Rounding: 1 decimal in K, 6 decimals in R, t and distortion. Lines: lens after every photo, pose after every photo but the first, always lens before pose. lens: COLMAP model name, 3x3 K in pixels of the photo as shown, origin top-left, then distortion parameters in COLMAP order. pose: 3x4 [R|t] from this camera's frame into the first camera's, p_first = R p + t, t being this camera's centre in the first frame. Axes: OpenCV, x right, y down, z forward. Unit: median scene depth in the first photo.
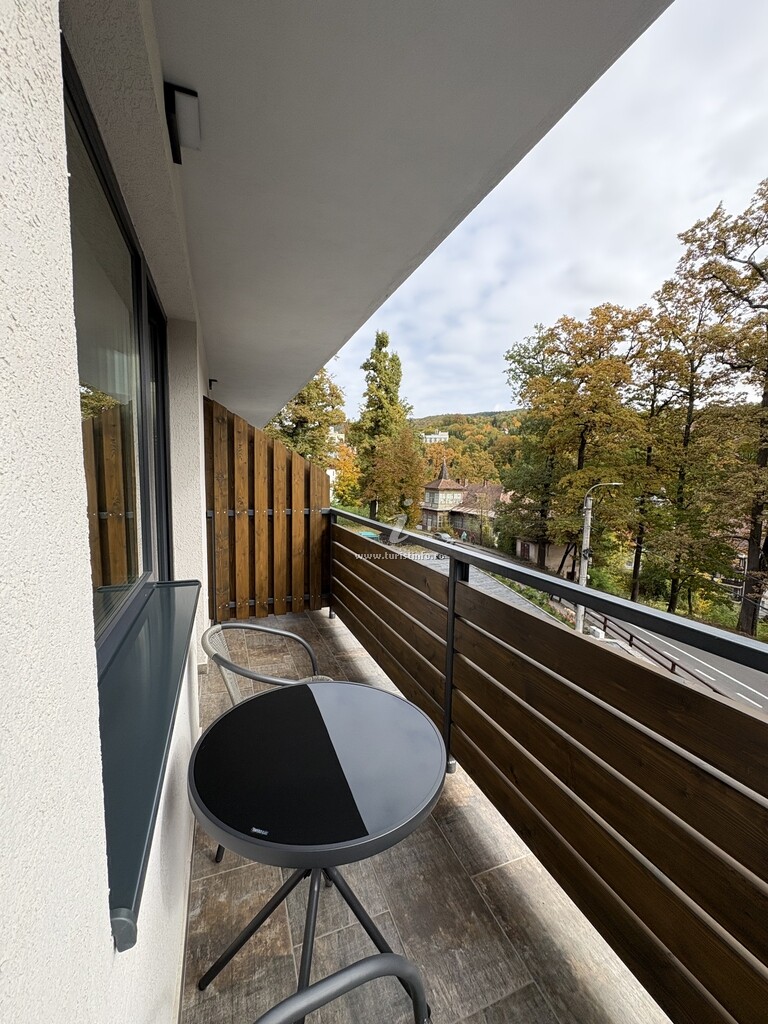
lens RADIAL K [[407.5, 0, 388.6], [0, 407.5, 513.7], [0, 0, 1]] dist [0.003944, 0.000920]
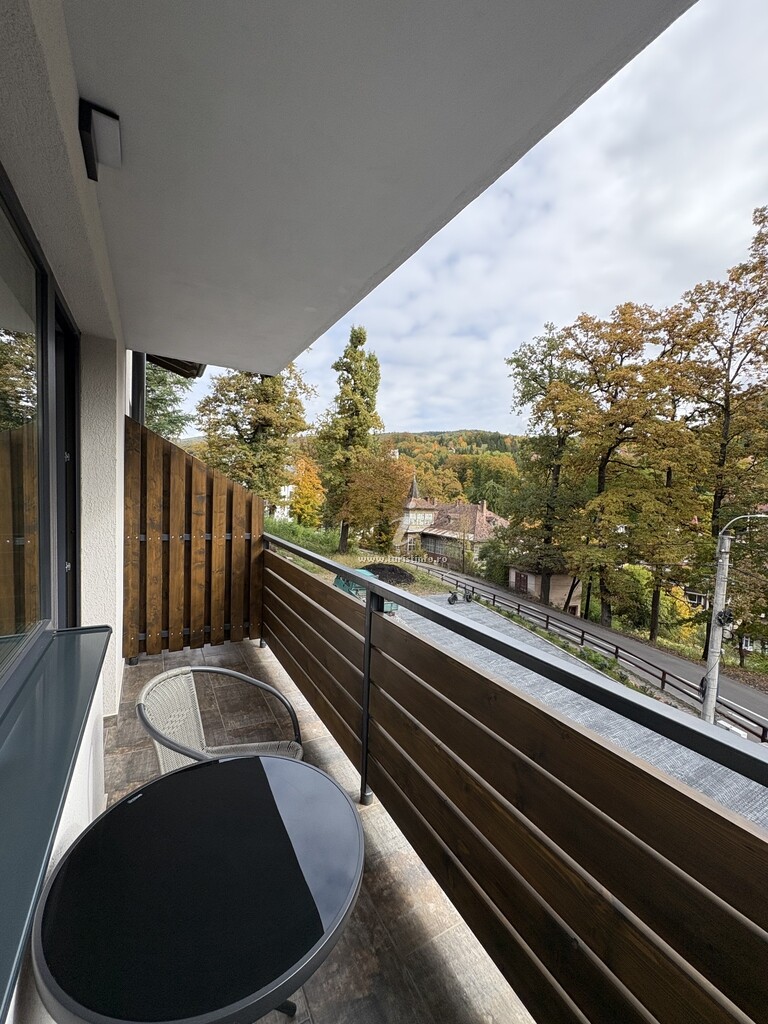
lens RADIAL K [[407.5, 0, 390.3], [0, 407.5, 504.8], [0, 0, 1]] dist [0.003944, 0.000920]
pose [[0.990268, 0.010644, 0.138763, -0.064051], [-0.002051, 0.998079, -0.061925, -0.018413], [-0.139155, 0.061038, 0.988388, 0.160624]]
